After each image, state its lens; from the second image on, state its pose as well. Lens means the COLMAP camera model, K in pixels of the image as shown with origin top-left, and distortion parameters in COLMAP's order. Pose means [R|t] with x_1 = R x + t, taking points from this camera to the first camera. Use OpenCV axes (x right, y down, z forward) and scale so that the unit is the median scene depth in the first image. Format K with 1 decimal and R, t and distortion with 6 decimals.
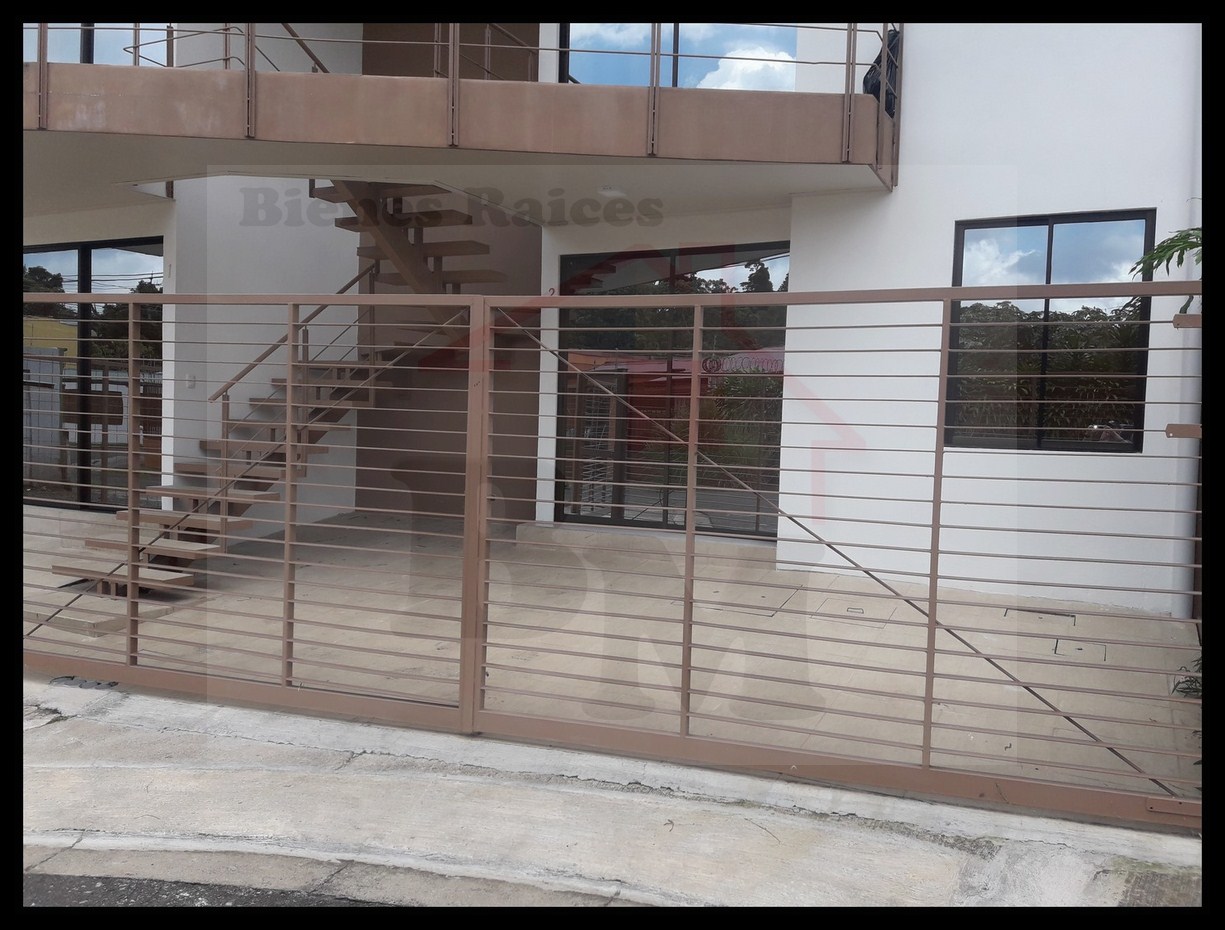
lens RADIAL K [[968.6, 0, 615.8], [0, 968.6, 453.5], [0, 0, 1]] dist [0.135044, -0.307267]
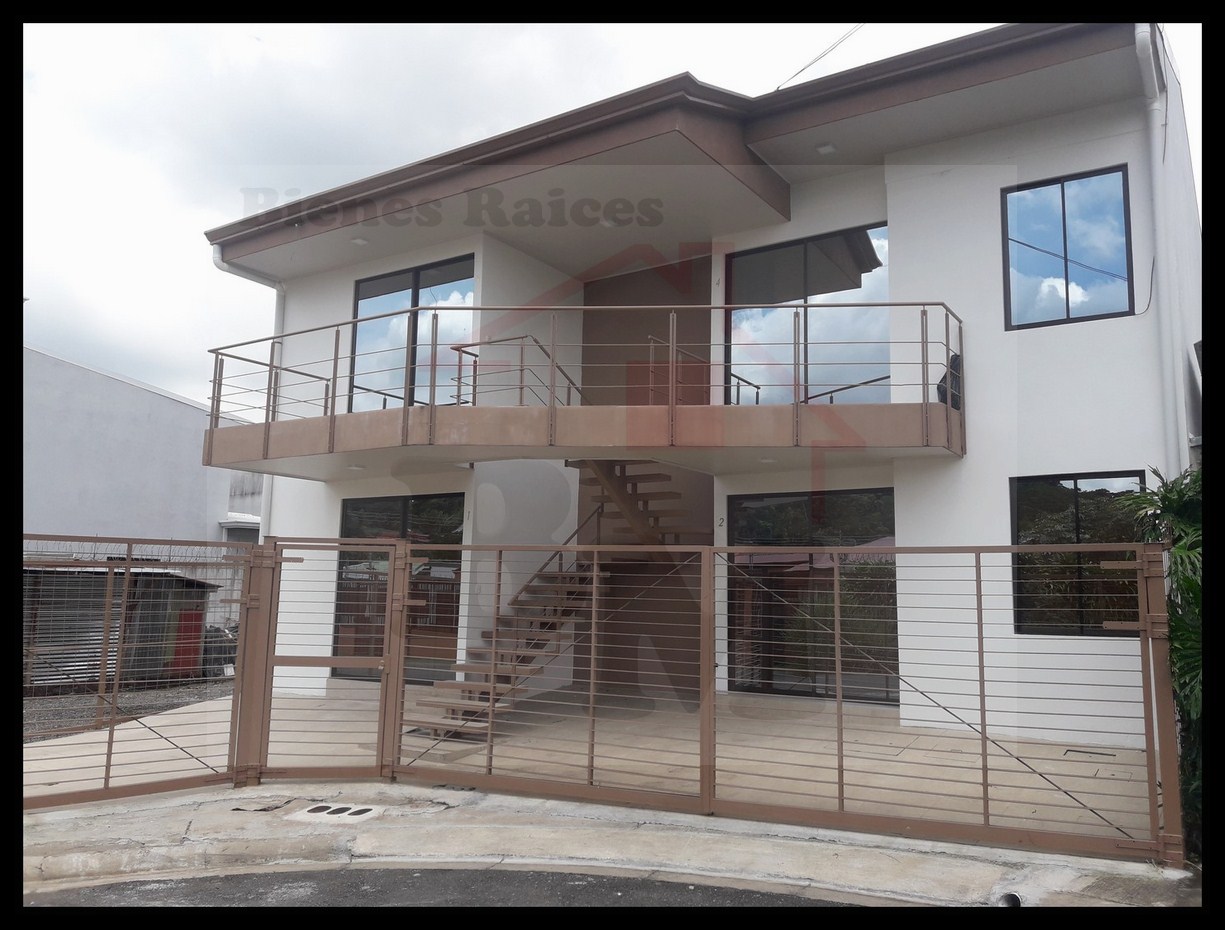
lens RADIAL K [[968.6, 0, 615.8], [0, 968.6, 453.5], [0, 0, 1]] dist [0.135044, -0.307267]
pose [[0.992190, -0.029201, -0.121266, -0.076507], [0.005865, 0.982057, -0.188495, 0.001684], [0.124595, 0.186311, 0.974558, -0.674299]]
